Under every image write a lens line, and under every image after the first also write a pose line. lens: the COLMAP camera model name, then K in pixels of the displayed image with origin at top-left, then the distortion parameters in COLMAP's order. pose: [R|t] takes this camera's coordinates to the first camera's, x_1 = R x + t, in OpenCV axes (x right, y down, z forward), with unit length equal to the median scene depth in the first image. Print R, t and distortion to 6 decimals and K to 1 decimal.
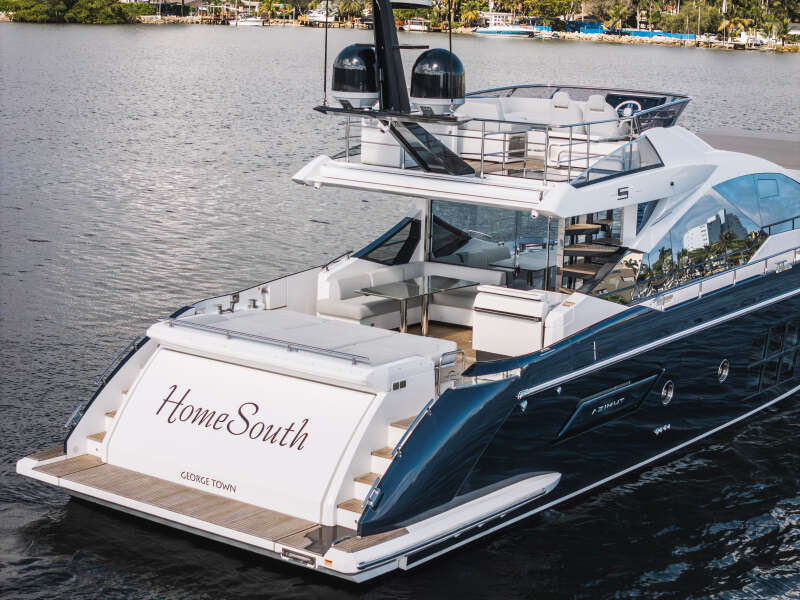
lens RADIAL K [[1722.3, 0, 401.4], [0, 1722.3, 298.3], [0, 0, 1]] dist [-0.125919, 0.000000]
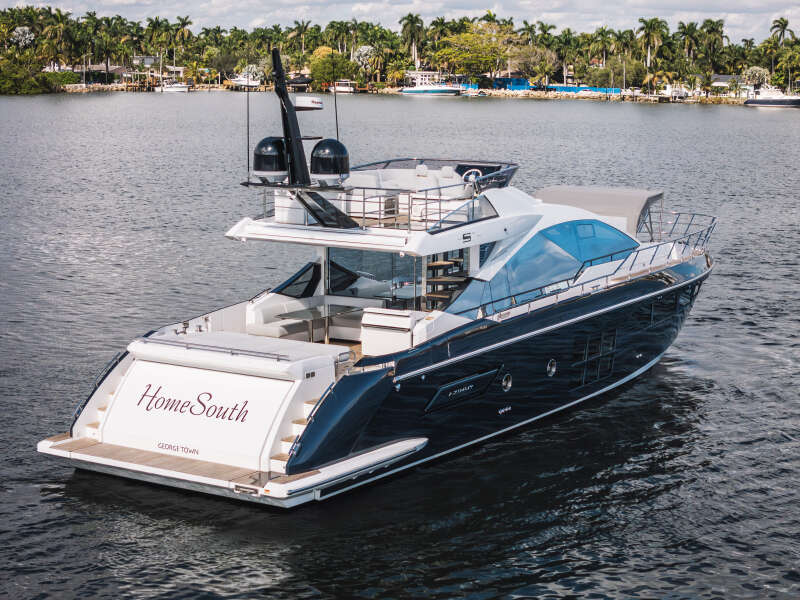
lens RADIAL K [[1722.3, 0, 399.7], [0, 1722.3, 299.0], [0, 0, 1]] dist [-0.125919, 0.000000]
pose [[0.997750, -0.035379, 0.056956, -0.005495], [0.037318, 0.998747, -0.033338, 0.033369], [-0.055705, 0.035389, 0.997820, -0.387176]]
